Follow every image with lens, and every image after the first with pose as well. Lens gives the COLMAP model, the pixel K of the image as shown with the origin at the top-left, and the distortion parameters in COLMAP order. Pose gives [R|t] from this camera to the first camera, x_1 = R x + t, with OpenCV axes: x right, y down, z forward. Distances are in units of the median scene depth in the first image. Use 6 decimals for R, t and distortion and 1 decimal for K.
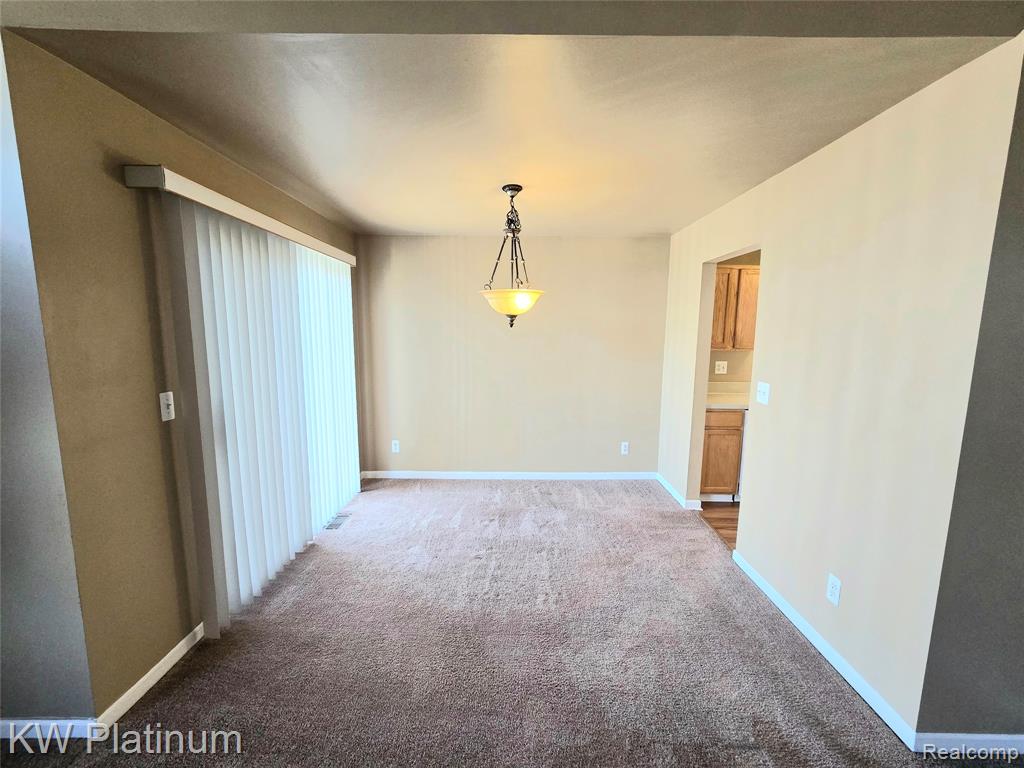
lens RADIAL K [[420.2, 0, 514.9], [0, 420.2, 384.1], [0, 0, 1]] dist [0.000241, 0.000650]
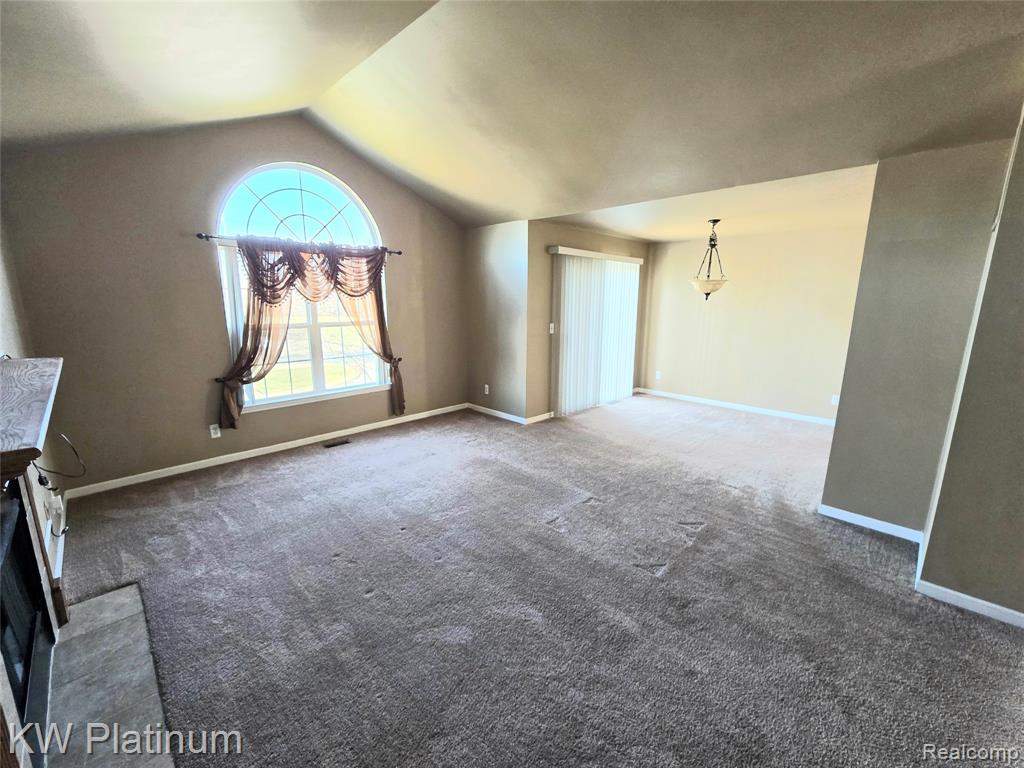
lens RADIAL K [[420.2, 0, 513.2], [0, 420.2, 380.8], [0, 0, 1]] dist [0.000241, 0.000650]
pose [[0.707882, 0.133177, -0.693662, 0.682033], [-0.091370, 0.991078, 0.097035, 0.100746], [0.700396, -0.005309, 0.713735, -0.820427]]
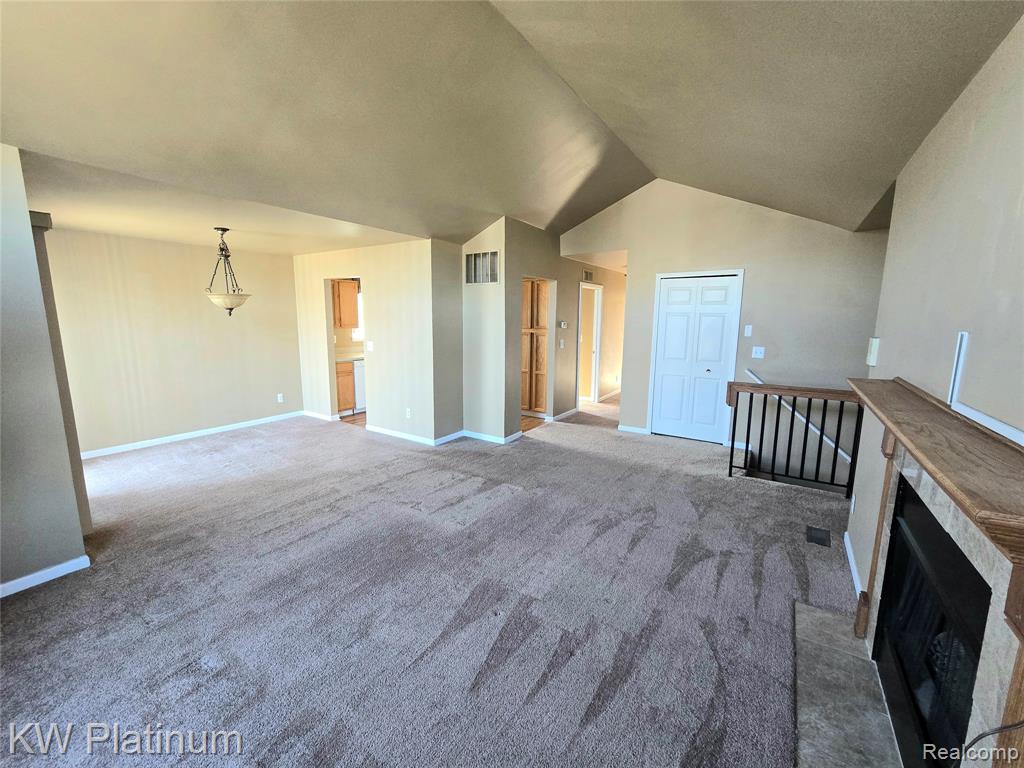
lens RADIAL K [[420.2, 0, 513.4], [0, 420.2, 383.4], [0, 0, 1]] dist [0.000241, 0.000650]
pose [[0.548146, -0.134049, 0.825571, -0.767099], [0.104909, 0.990297, 0.091140, 0.083686], [-0.829777, 0.036652, 0.556890, -0.762384]]
